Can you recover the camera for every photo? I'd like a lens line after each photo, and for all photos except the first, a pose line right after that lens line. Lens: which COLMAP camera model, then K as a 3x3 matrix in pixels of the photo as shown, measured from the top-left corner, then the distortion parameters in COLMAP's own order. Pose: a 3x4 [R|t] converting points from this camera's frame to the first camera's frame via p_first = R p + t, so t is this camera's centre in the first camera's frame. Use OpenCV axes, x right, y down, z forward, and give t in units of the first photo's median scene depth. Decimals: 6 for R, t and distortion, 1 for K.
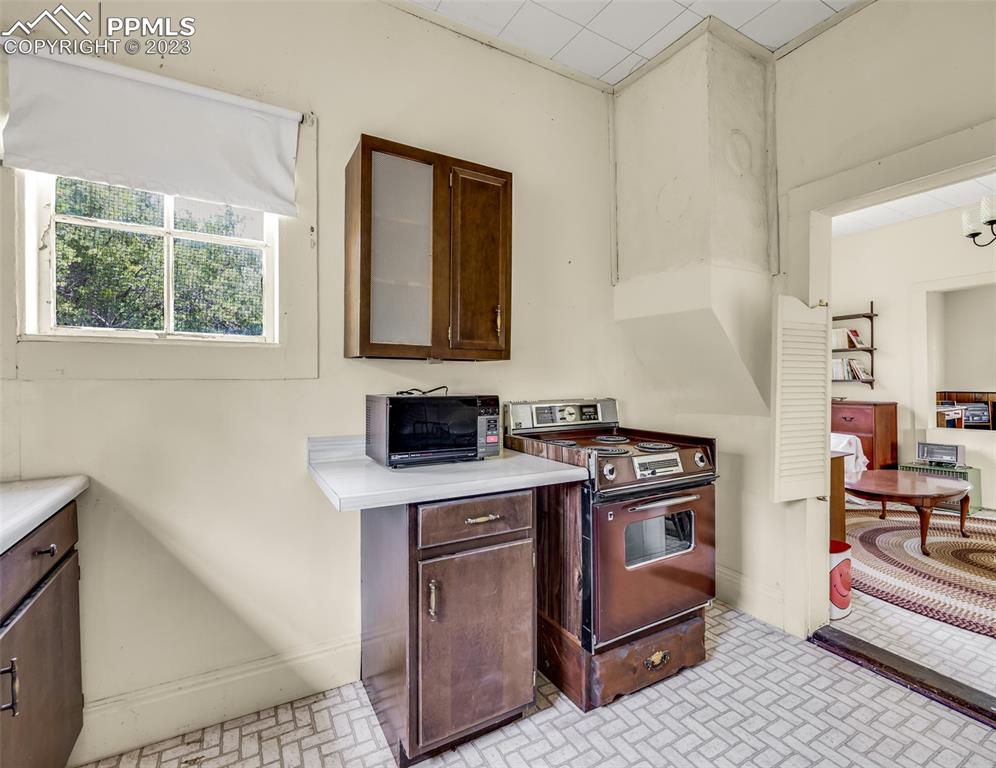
lens RADIAL K [[472.7, 0, 518.3], [0, 472.7, 376.7], [0, 0, 1]] dist [-0.007136, 0.006924]
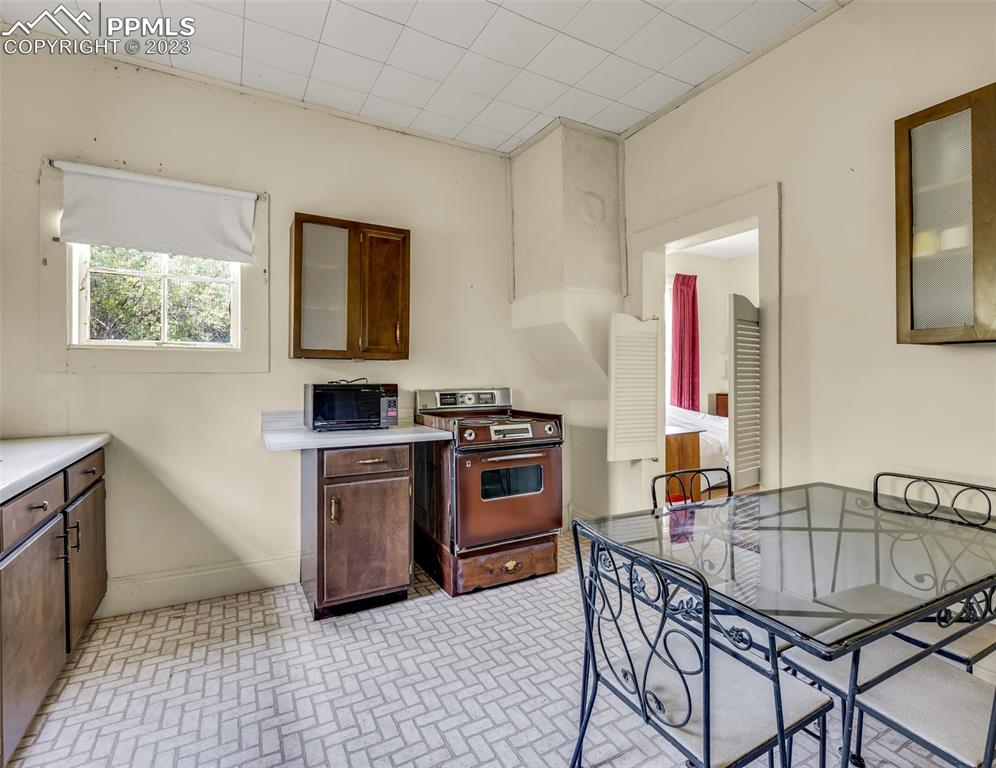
lens RADIAL K [[472.7, 0, 544.6], [0, 472.7, 369.1], [0, 0, 1]] dist [-0.007136, 0.006924]
pose [[0.999007, -0.001964, 0.044500, 0.359091], [0.002424, 0.999944, -0.010303, 0.010763], [-0.044477, 0.010401, 0.998956, -0.492897]]
